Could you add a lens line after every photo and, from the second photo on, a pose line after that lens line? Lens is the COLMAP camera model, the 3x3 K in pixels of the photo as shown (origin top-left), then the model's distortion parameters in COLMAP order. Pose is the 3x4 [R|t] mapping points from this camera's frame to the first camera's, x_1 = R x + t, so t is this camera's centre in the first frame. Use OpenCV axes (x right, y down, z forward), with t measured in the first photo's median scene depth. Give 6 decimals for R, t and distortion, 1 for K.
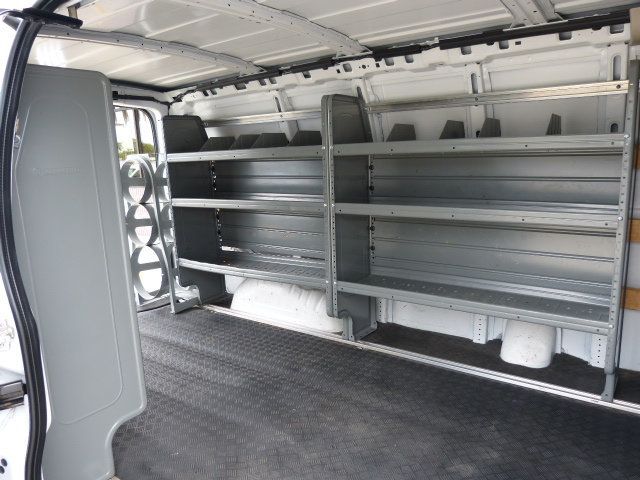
lens RADIAL K [[479.1, 0, 316.3], [0, 479.1, 243.1], [0, 0, 1]] dist [-0.039832, 0.031559]
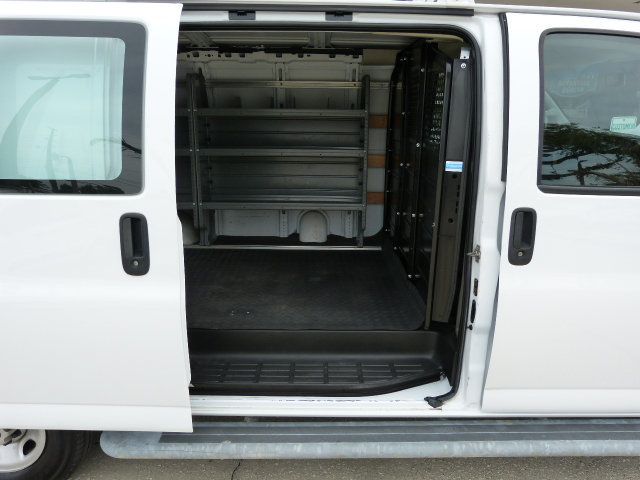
lens RADIAL K [[479.1, 0, 320.2], [0, 479.1, 242.9], [0, 0, 1]] dist [-0.039832, 0.031559]
pose [[0.810793, -0.115938, 0.573736, -0.543610], [0.073378, 0.992587, 0.096881, 0.090186], [-0.580716, -0.036450, 0.813290, -0.428129]]
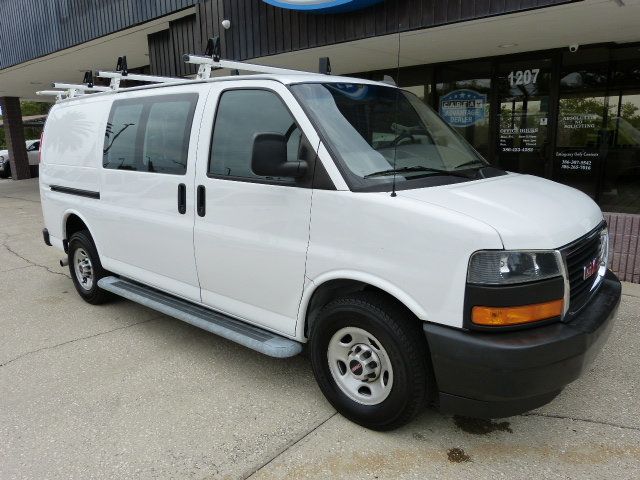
lens RADIAL K [[479.1, 0, 321.1], [0, 479.1, 241.9], [0, 0, 1]] dist [-0.039832, 0.031559]
pose [[0.996123, 0.048225, -0.073574, 0.725481], [-0.045891, 0.998398, 0.033093, 0.249023], [0.075052, -0.029589, 0.996741, -1.475231]]
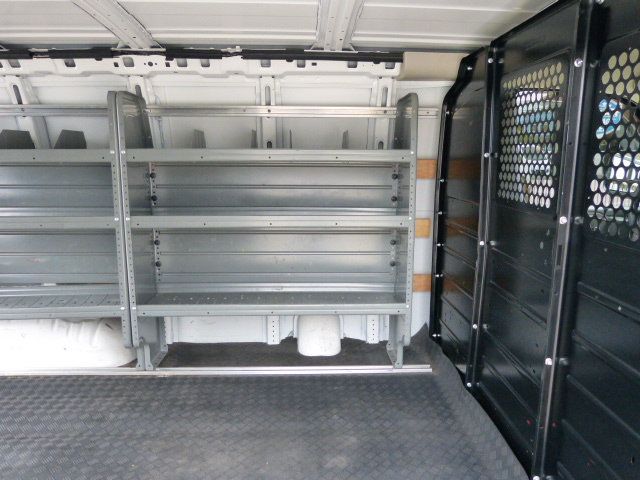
lens RADIAL K [[479.1, 0, 320.4], [0, 479.1, 242.2], [0, 0, 1]] dist [-0.039832, 0.031559]
pose [[0.787825, -0.074257, 0.611406, -0.224812], [0.084965, 0.996317, 0.011523, -0.017994], [-0.610010, 0.042870, 0.791233, 0.110615]]
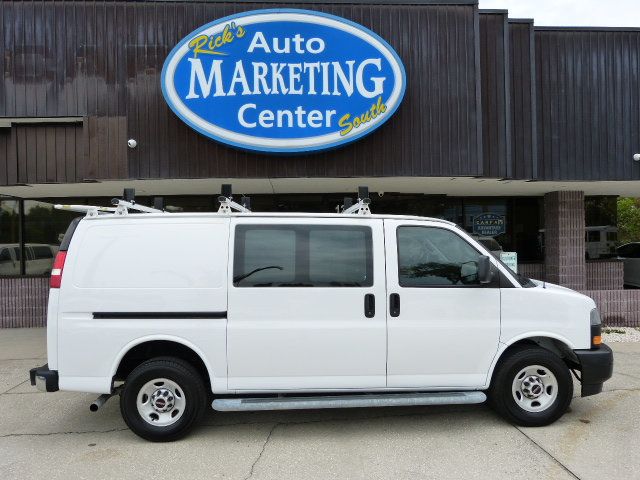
lens RADIAL K [[479.1, 0, 320.6], [0, 479.1, 243.2], [0, 0, 1]] dist [-0.039832, 0.031559]
pose [[0.784640, 0.035567, 0.618930, -1.320474], [0.090976, 0.980939, -0.171704, 0.249658], [-0.613240, 0.191034, 0.766448, -1.396224]]
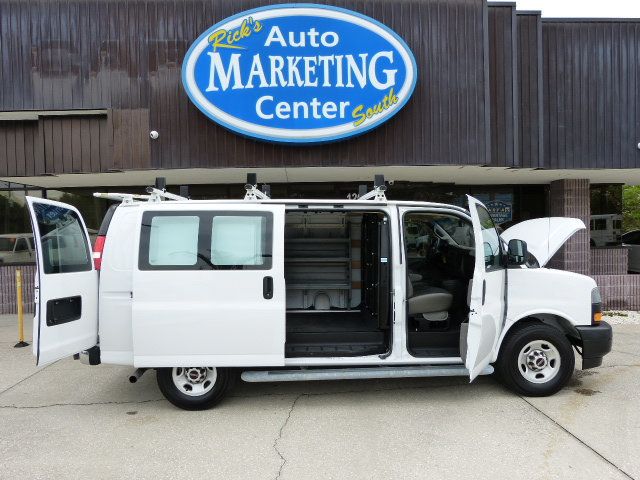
lens RADIAL K [[479.1, 0, 322.3], [0, 479.1, 244.4], [0, 0, 1]] dist [-0.039832, 0.031559]
pose [[0.790215, 0.018464, 0.612551, -1.472175], [0.092582, 0.984477, -0.149110, 0.296660], [-0.605796, 0.174540, 0.776239, -1.476864]]
